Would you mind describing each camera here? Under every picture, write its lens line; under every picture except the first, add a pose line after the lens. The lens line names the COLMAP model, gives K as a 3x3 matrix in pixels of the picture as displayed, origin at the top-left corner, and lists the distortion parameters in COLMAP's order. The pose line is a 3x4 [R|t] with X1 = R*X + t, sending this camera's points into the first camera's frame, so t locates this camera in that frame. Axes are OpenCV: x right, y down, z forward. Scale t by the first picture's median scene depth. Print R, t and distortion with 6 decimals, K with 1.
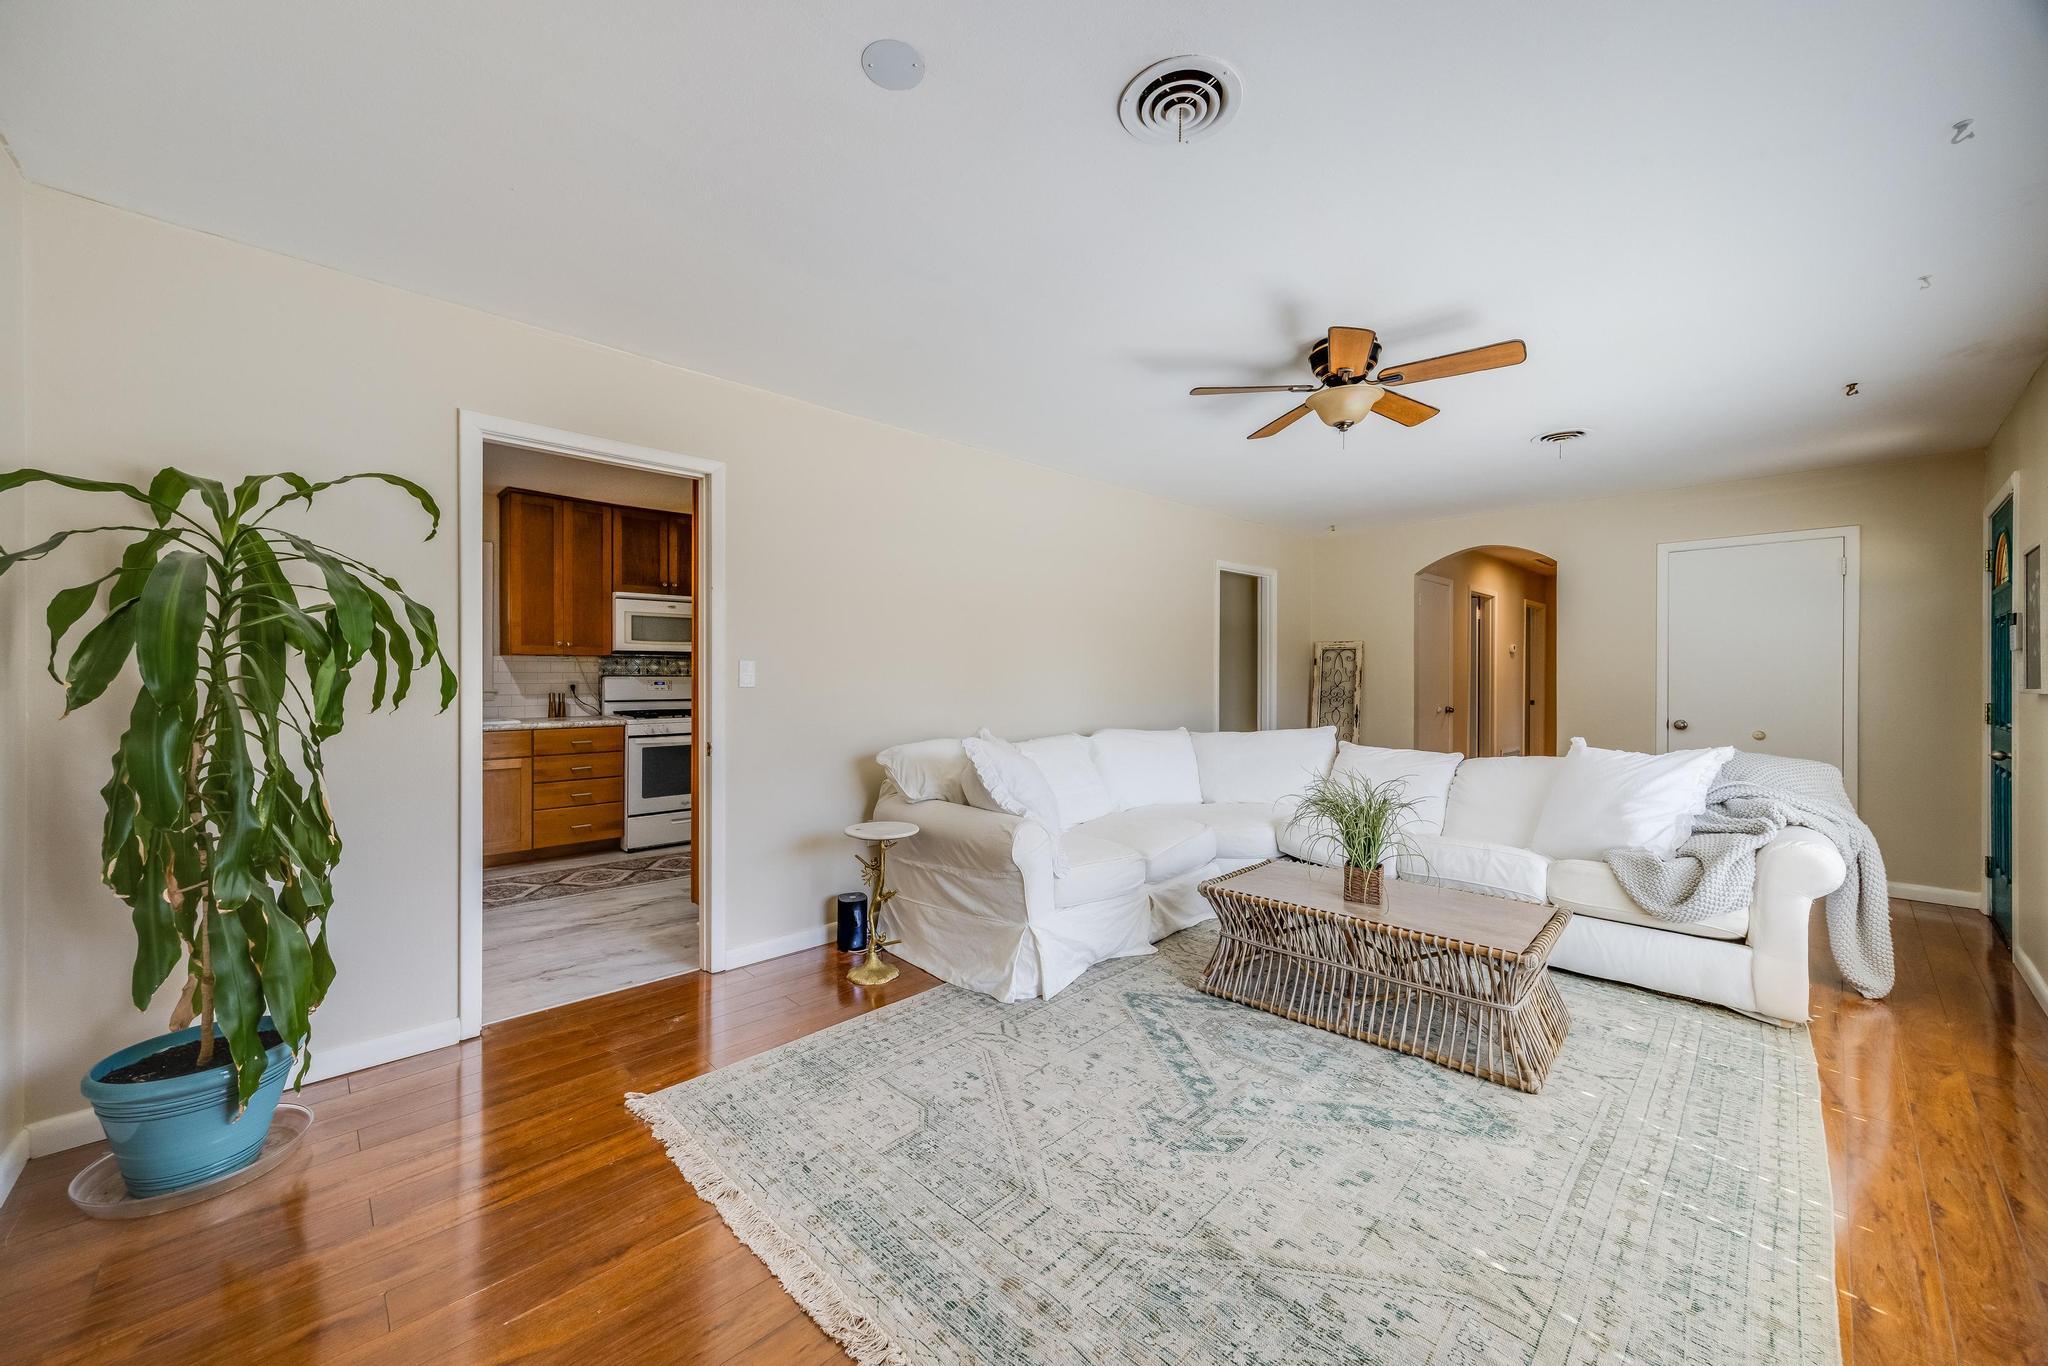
lens RADIAL K [[748.4, 0, 995.8], [0, 748.4, 674.5], [0, 0, 1]] dist [0.012230, 0.000045]
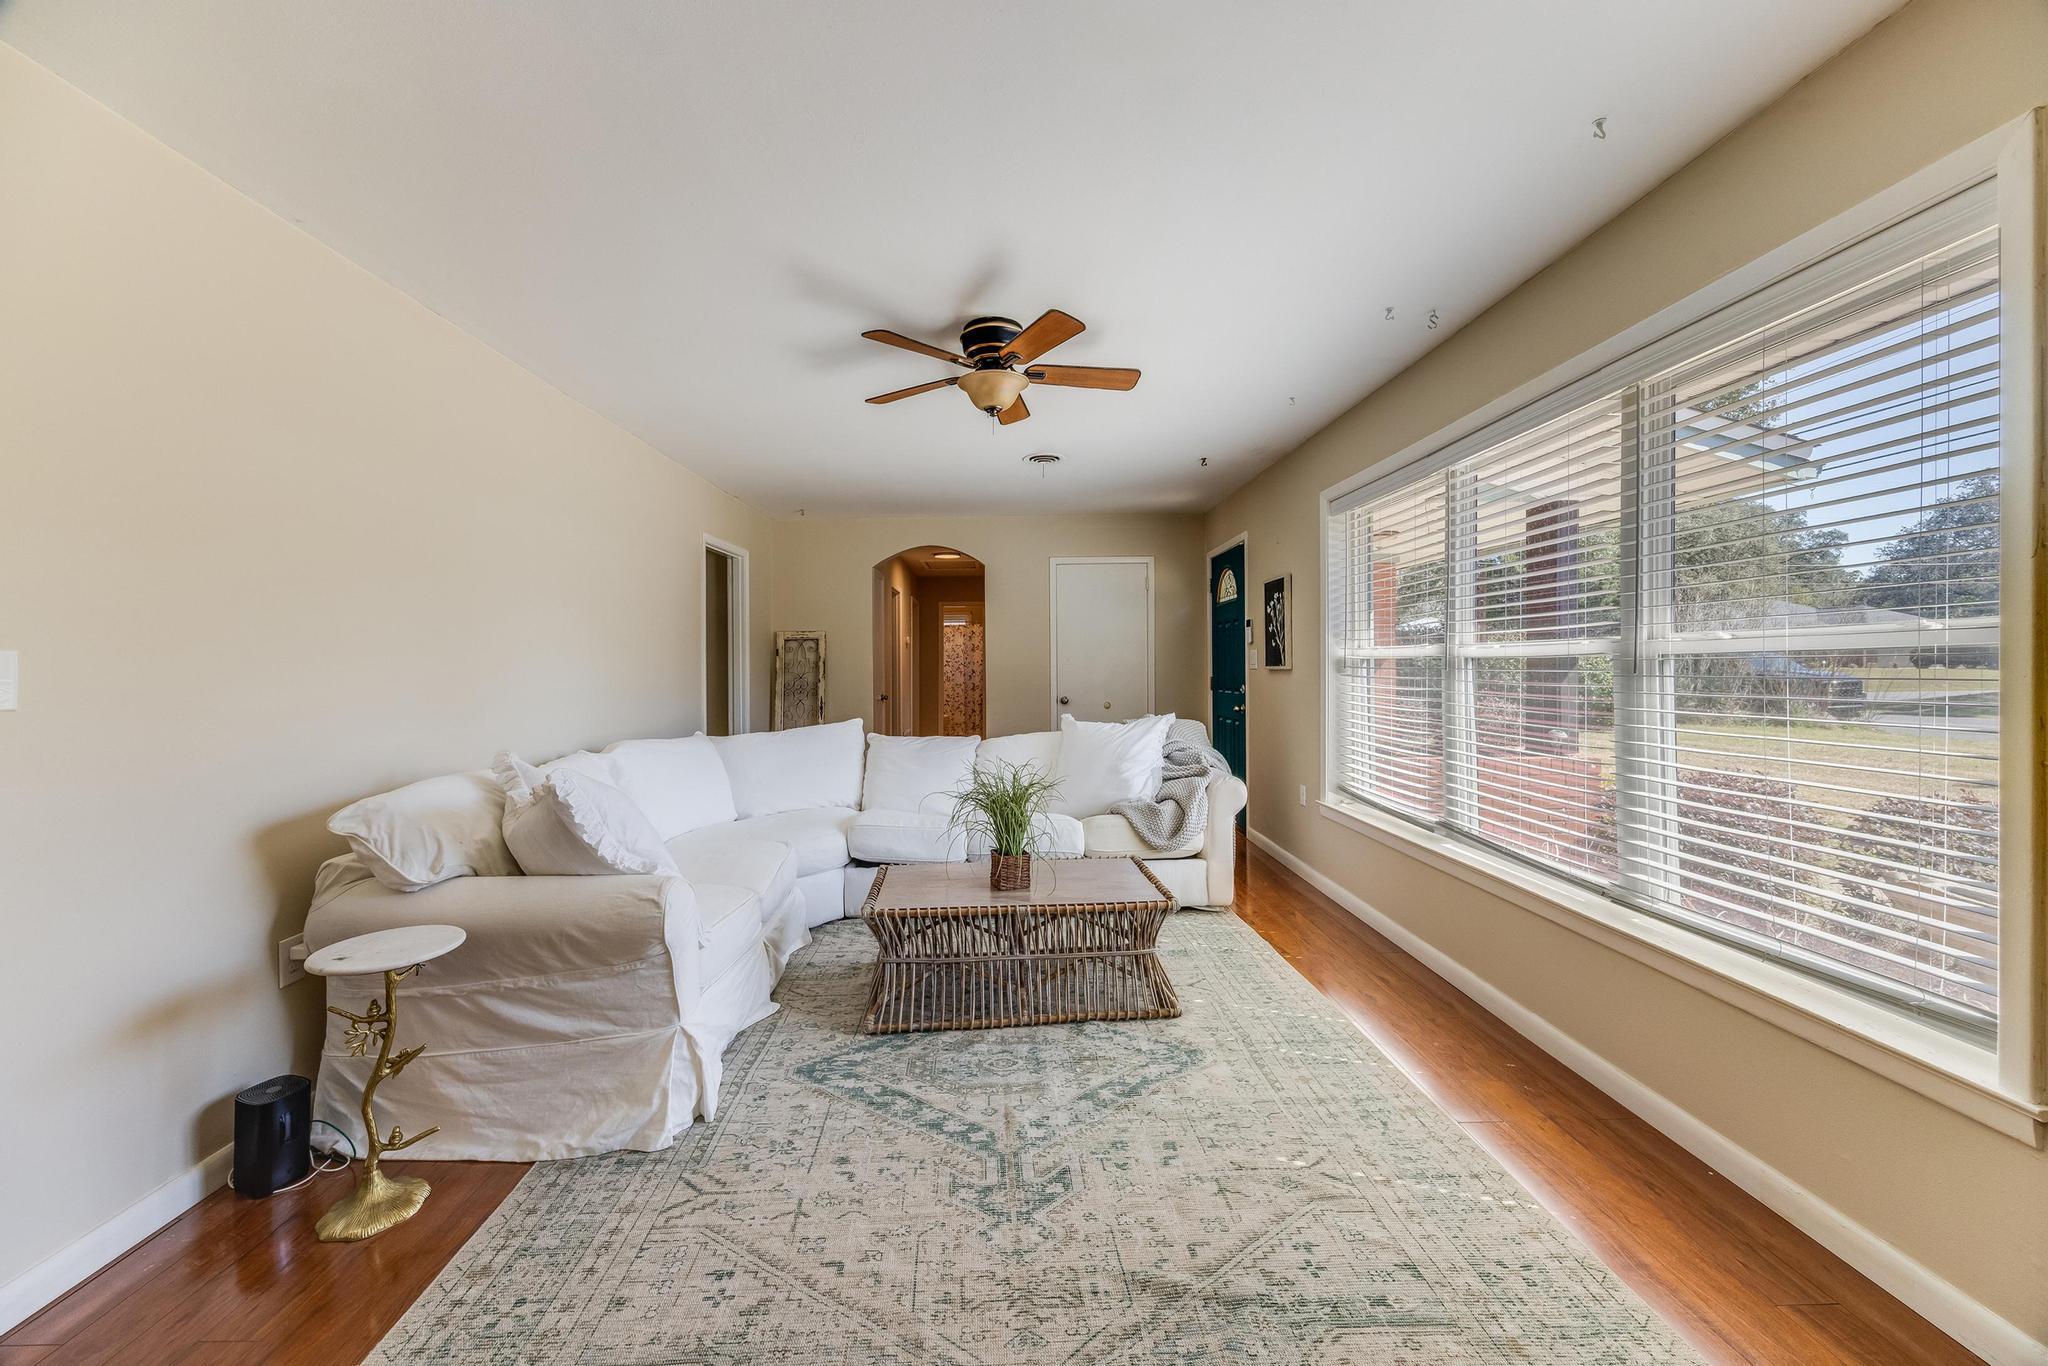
lens RADIAL K [[808.1, 0, 991.6], [0, 808.1, 664.9], [0, 0, 1]] dist [-0.002349, 0.000076]
pose [[0.682260, -0.013609, 0.730983, -0.323365], [0.016470, 0.999859, 0.003242, -0.000523], [-0.730924, 0.009828, 0.682388, 0.284840]]
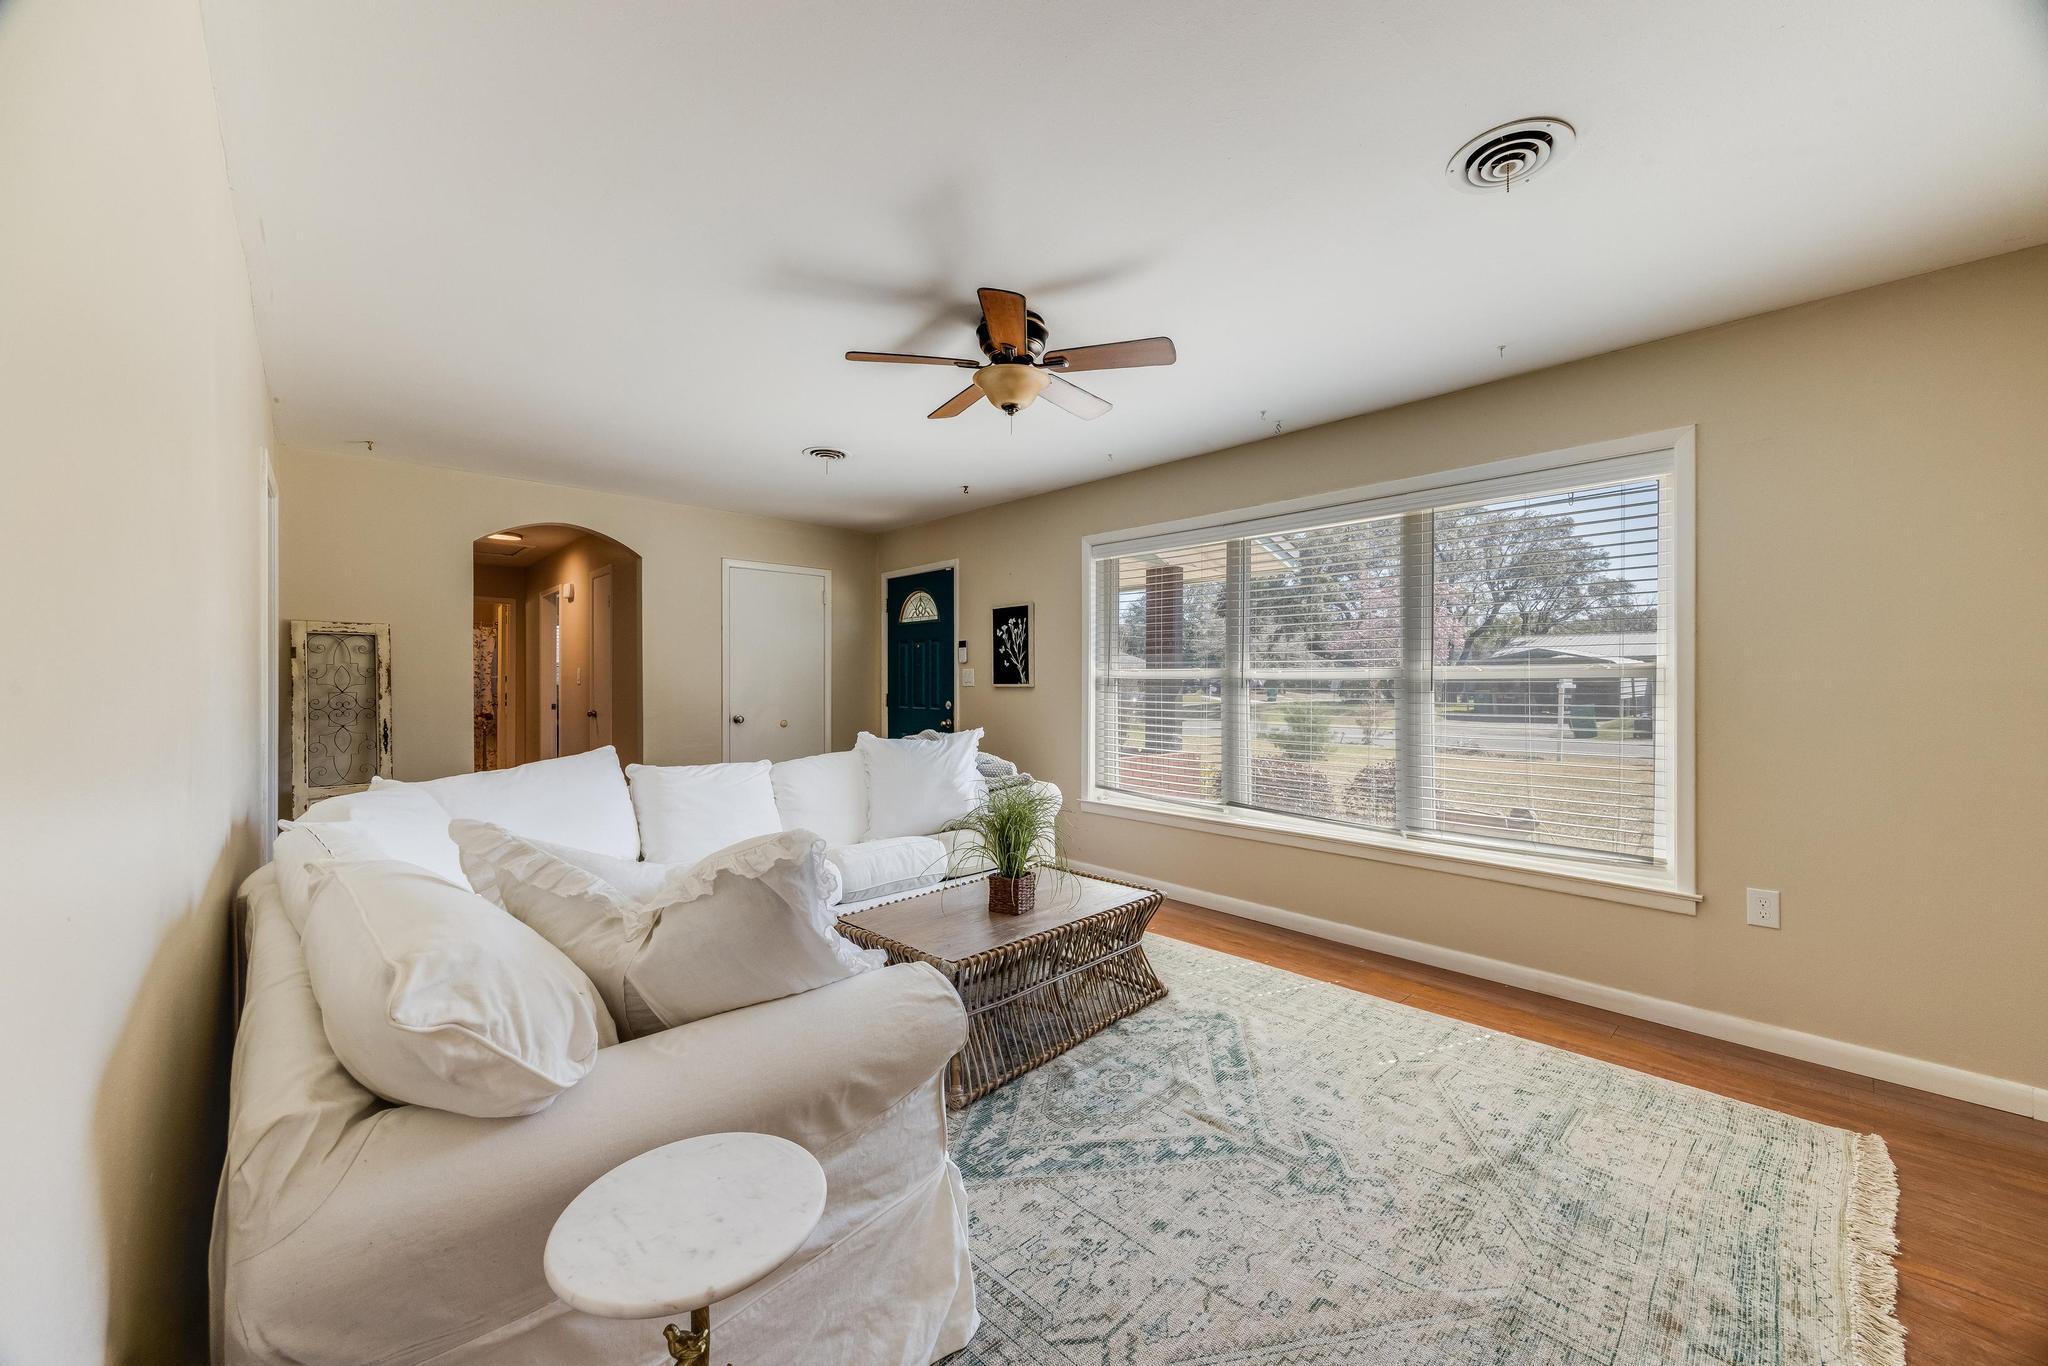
lens RADIAL K [[775.9, 0, 1051.7], [0, 775.9, 685.4], [0, 0, 1]] dist [0.000084, -0.000030]
pose [[-0.016955, -0.010915, 0.999797, -0.516536], [-0.004044, 0.999933, 0.010848, 0.000949], [-0.999848, -0.003859, -0.016998, 0.995949]]
